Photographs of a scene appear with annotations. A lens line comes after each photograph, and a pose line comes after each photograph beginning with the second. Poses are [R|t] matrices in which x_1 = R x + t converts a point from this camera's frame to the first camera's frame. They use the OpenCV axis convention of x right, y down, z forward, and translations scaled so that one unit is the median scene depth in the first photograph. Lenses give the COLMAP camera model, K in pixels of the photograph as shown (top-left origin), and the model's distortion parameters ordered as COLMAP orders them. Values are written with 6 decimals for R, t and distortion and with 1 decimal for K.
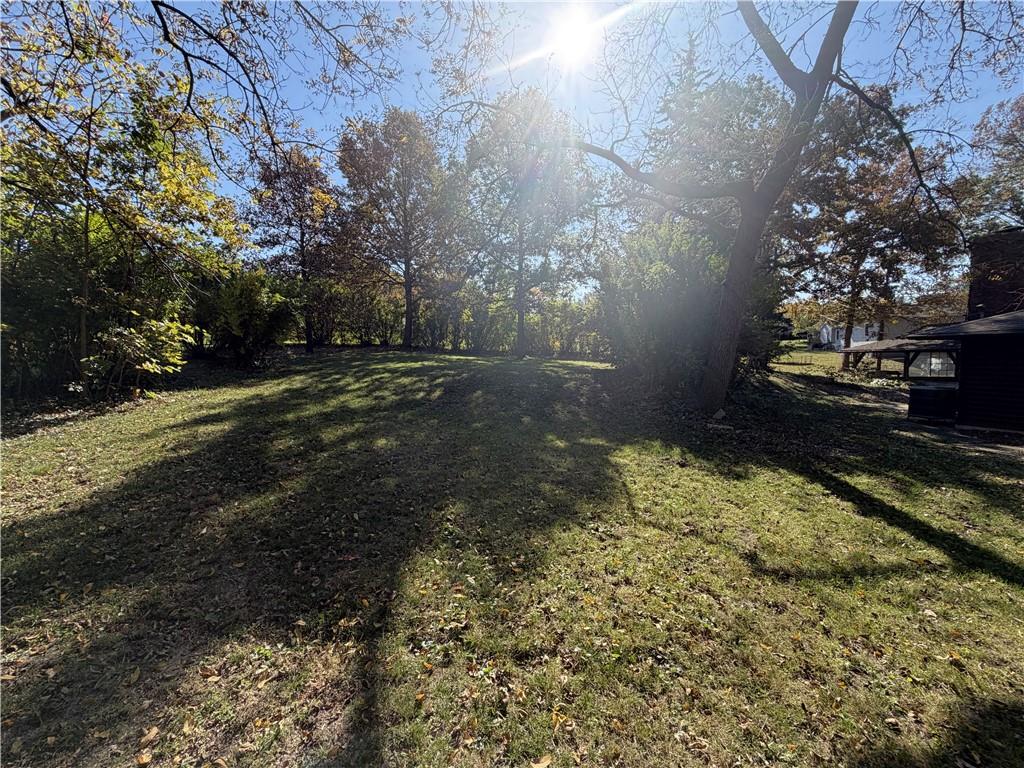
lens RADIAL K [[395.6, 0, 512.0], [0, 395.6, 384.0], [0, 0, 1]] dist [-0.000356, 0.000016]
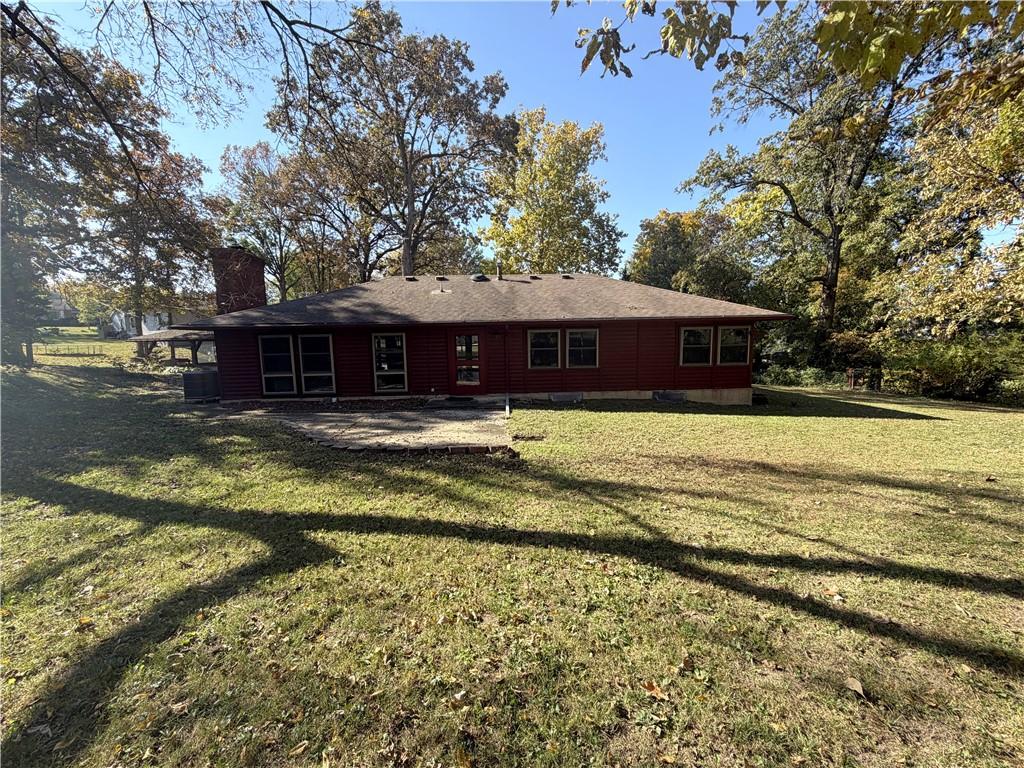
lens RADIAL K [[395.6, 0, 512.0], [0, 395.6, 384.0], [0, 0, 1]] dist [-0.000356, 0.000016]
pose [[0.190602, -0.105462, 0.975986, 0.078128], [0.079194, 0.992624, 0.091793, 0.008059], [-0.978468, 0.059796, 0.197548, -0.088529]]
